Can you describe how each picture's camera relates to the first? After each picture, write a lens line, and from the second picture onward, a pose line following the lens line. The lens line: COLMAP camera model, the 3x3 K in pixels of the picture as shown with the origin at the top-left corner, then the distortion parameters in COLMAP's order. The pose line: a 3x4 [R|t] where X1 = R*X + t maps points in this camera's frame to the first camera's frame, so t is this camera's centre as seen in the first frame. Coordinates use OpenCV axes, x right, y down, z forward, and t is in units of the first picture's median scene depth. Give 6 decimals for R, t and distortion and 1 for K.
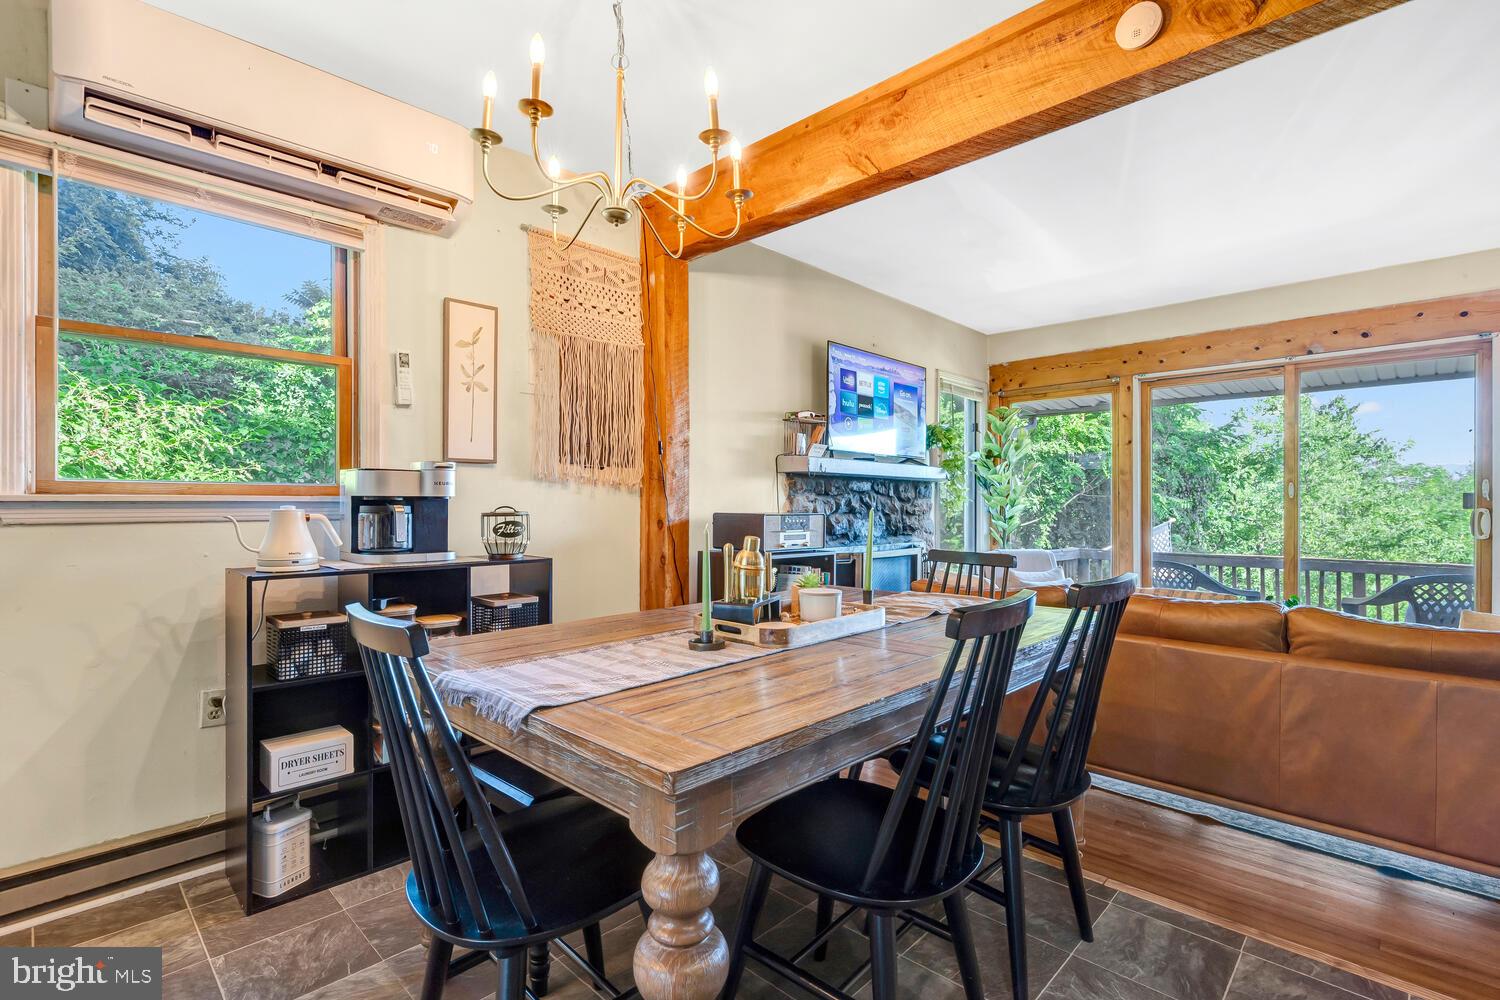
lens RADIAL K [[712.4, 0, 742.9], [0, 712.4, 507.9], [0, 0, 1]] dist [-0.003524, 0.002772]
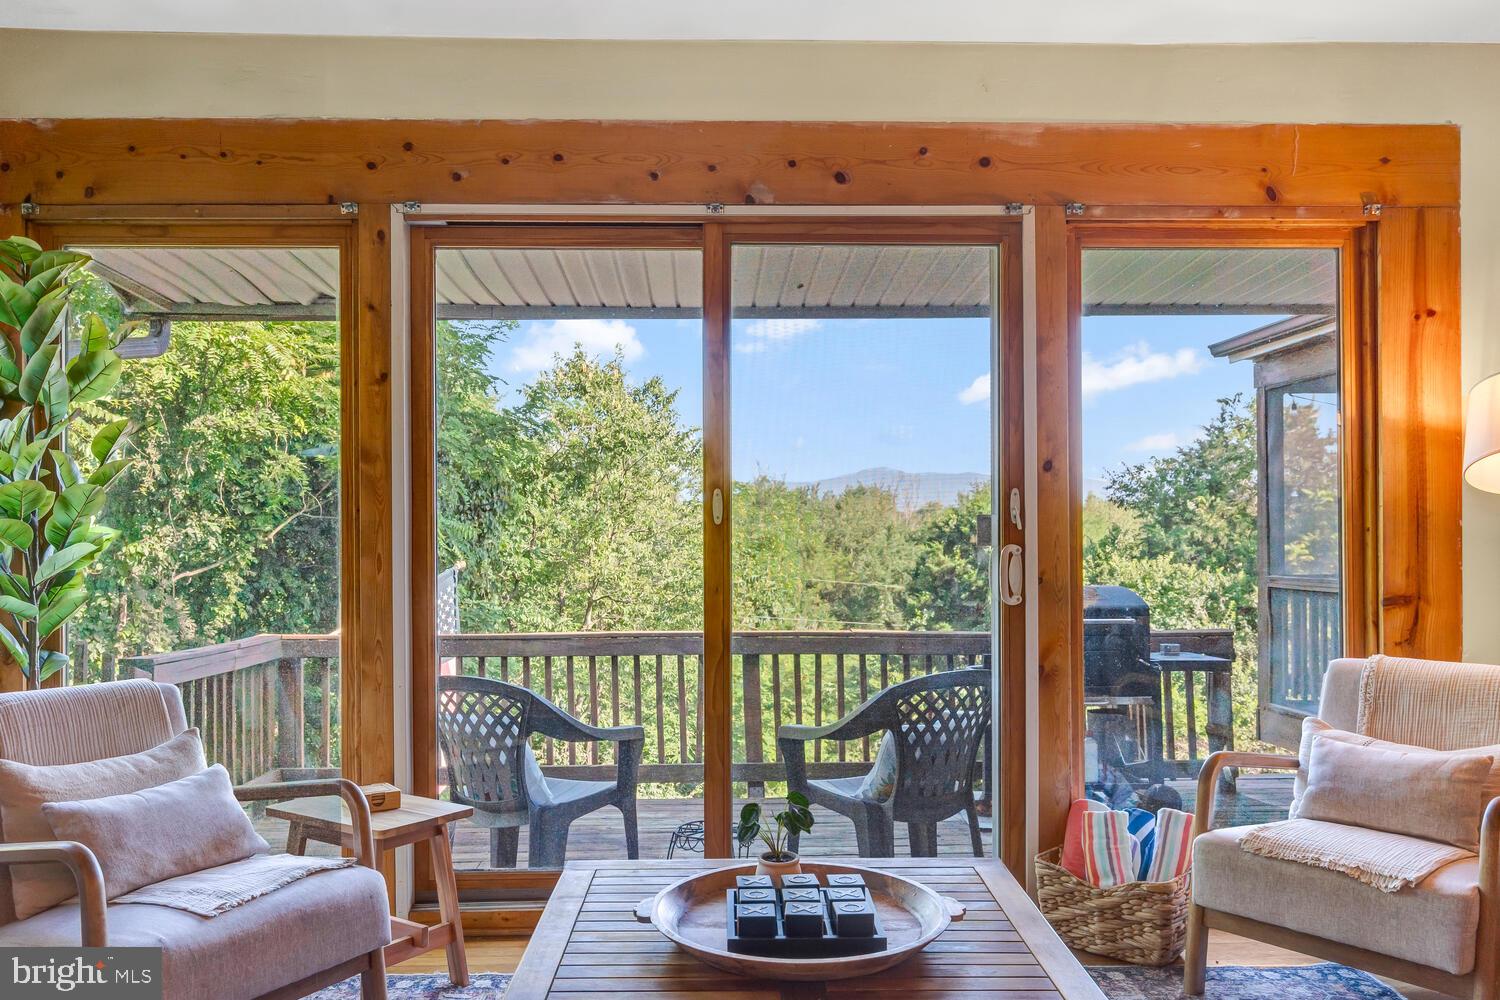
lens RADIAL K [[1307.0, 0, 750.7], [0, 1307.0, 512.0], [0, 0, 1]] dist [0.018340, -0.005137]
pose [[0.717521, 0.007304, 0.696498, 0.185495], [0.007078, 0.999817, -0.017776, -0.005613], [-0.696501, 0.017684, 0.717338, 0.341003]]
